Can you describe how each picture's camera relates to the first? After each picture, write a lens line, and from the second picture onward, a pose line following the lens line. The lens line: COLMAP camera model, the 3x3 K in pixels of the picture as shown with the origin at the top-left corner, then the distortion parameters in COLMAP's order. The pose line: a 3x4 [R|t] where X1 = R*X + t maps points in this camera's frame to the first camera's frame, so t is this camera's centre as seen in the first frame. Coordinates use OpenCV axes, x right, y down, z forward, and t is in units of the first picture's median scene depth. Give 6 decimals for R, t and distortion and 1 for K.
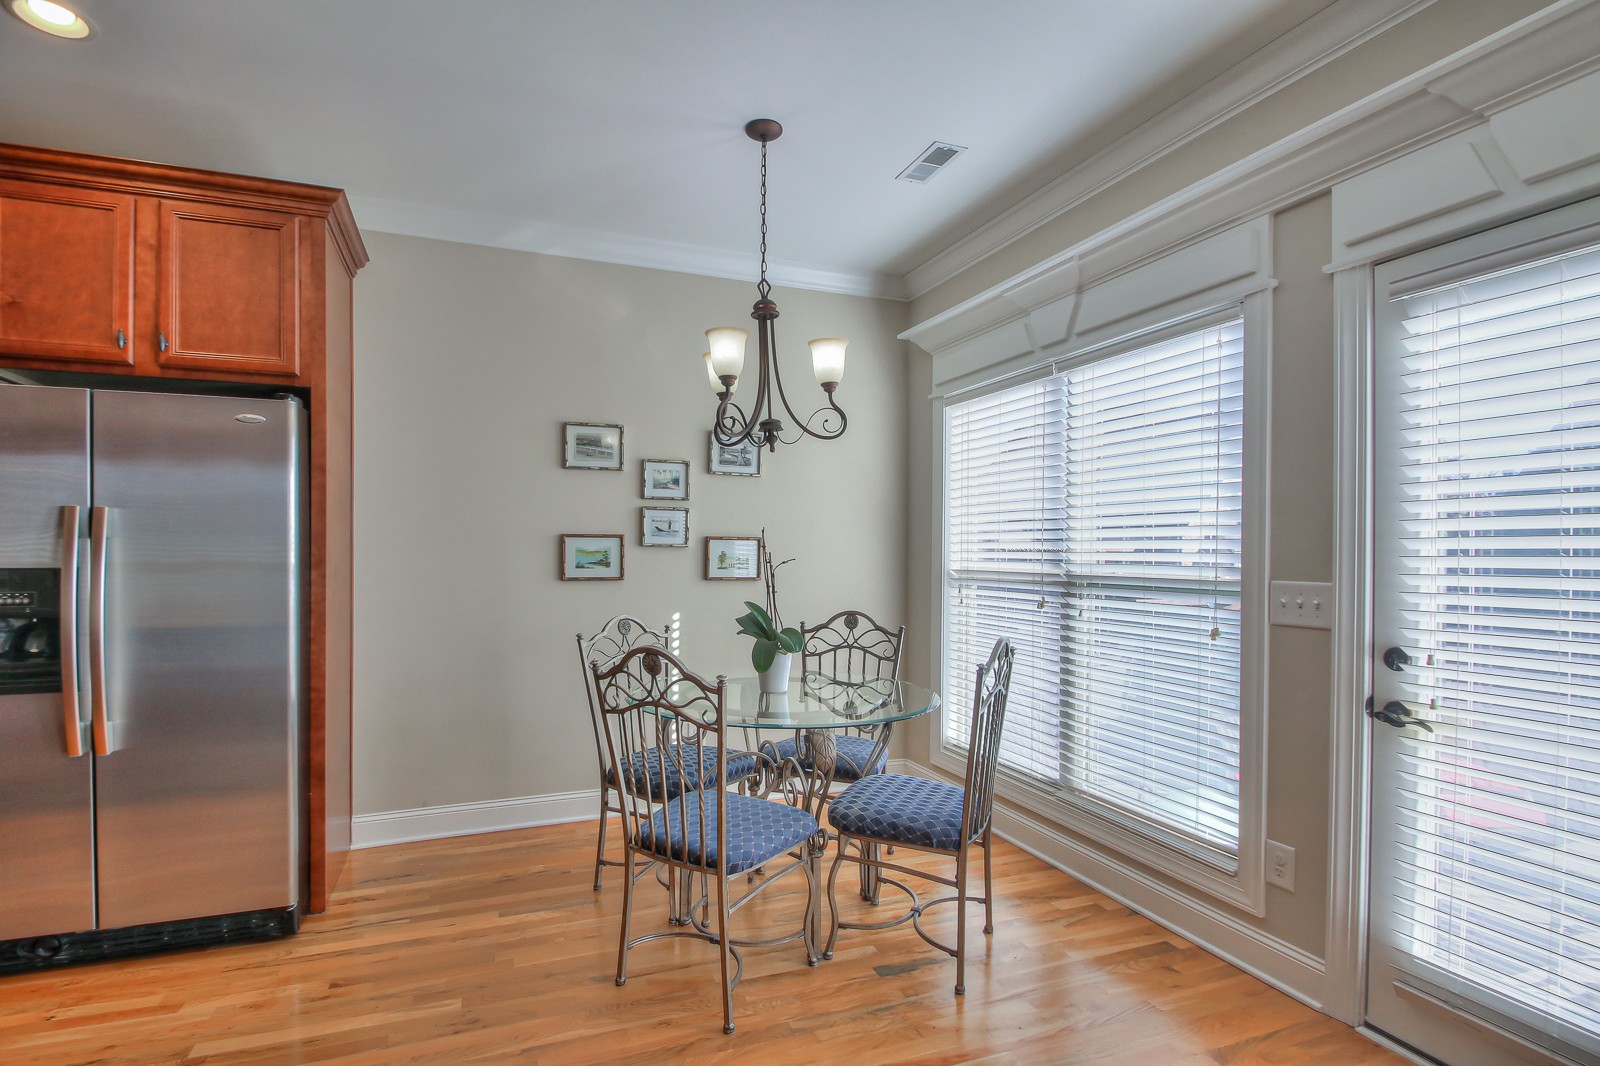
lens RADIAL K [[753.1, 0, 764.3], [0, 753.1, 550.2], [0, 0, 1]] dist [-0.005101, -0.010219]
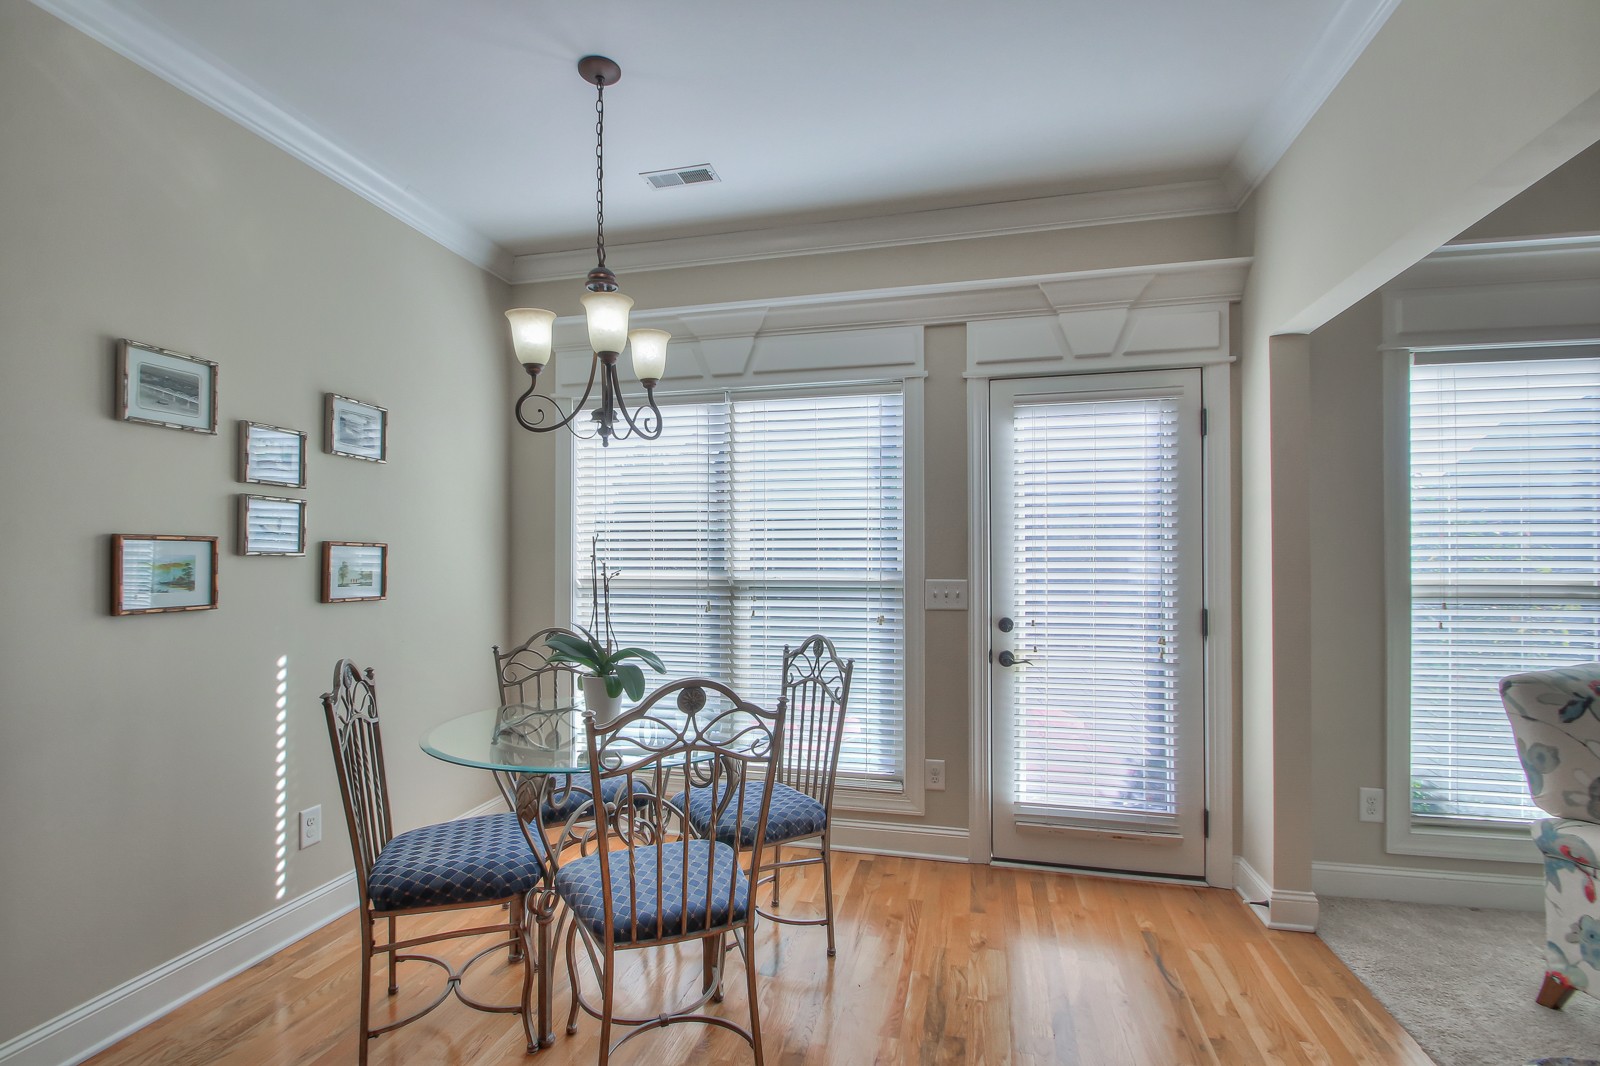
lens RADIAL K [[753.1, 0, 803.2], [0, 753.1, 549.2], [0, 0, 1]] dist [-0.005101, -0.010219]
pose [[0.563673, 0.006907, 0.825969, -0.525022], [0.003323, 0.999938, -0.010630, -0.002375], [-0.825991, 0.008737, 0.563615, 0.301277]]
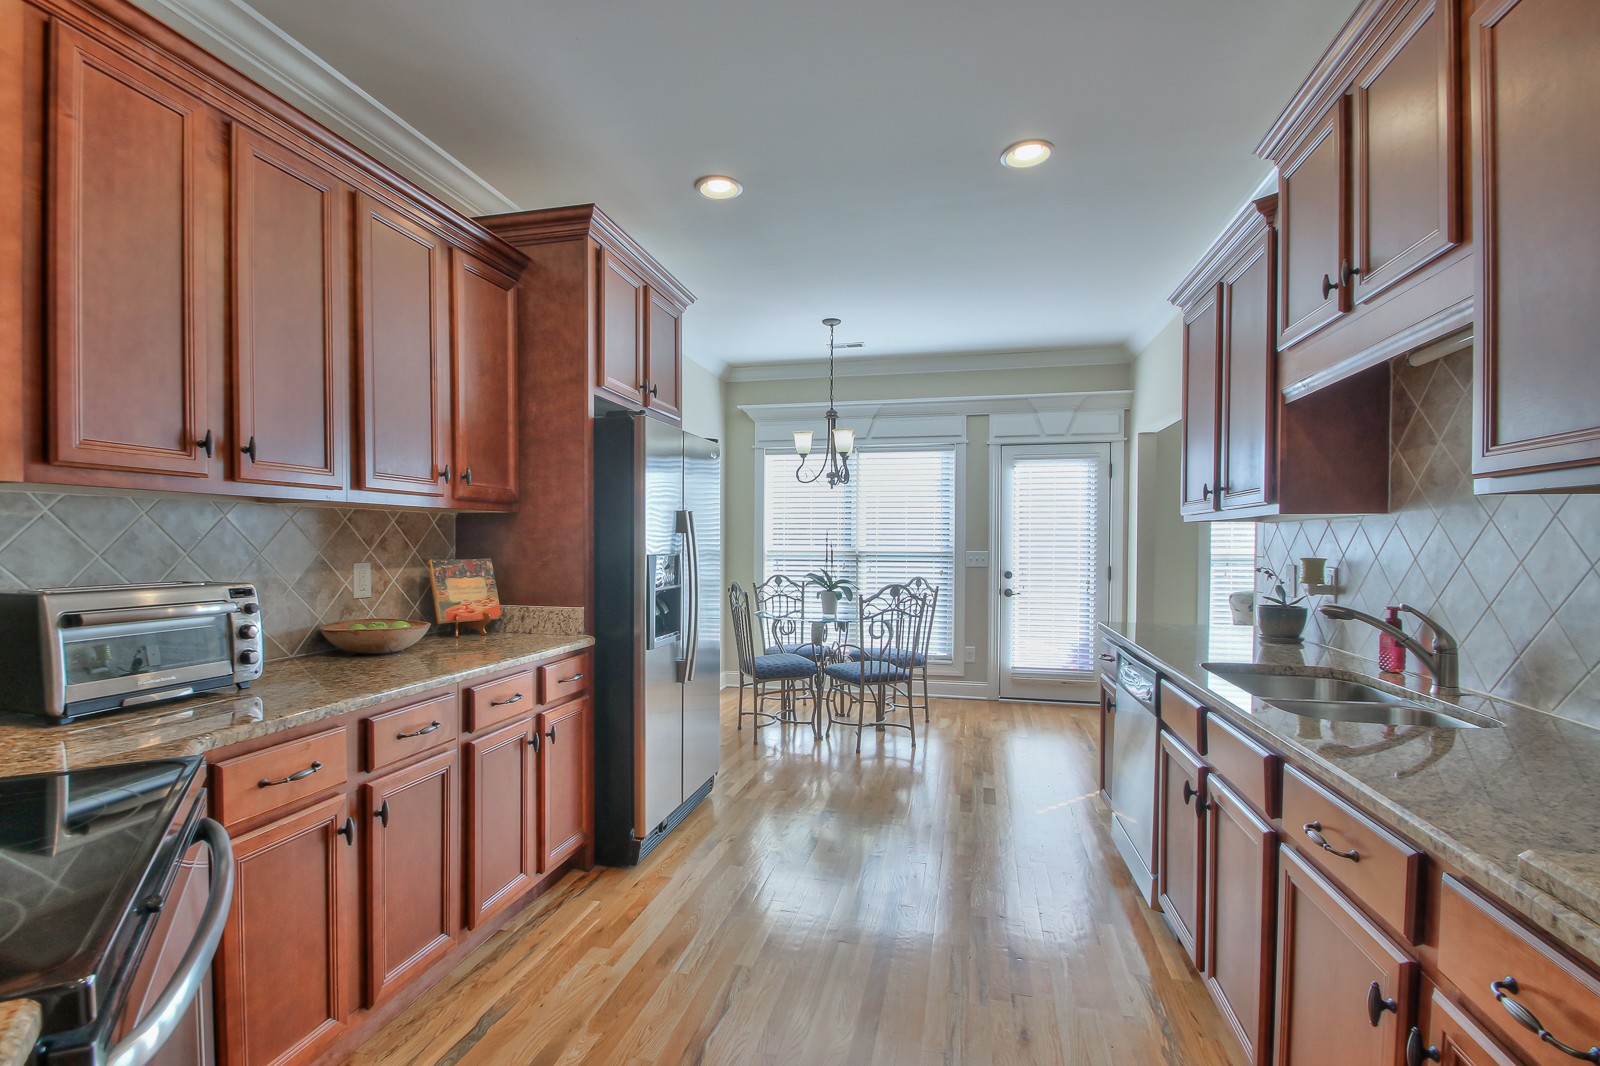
lens RADIAL K [[753.1, 0, 799.5], [0, 753.1, 550.2], [0, 0, 1]] dist [-0.005101, -0.010219]
pose [[0.563001, -0.013232, 0.826350, -1.534816], [-0.001298, 0.999856, 0.016894, -0.006521], [-0.826455, -0.010584, 0.562903, -0.030186]]
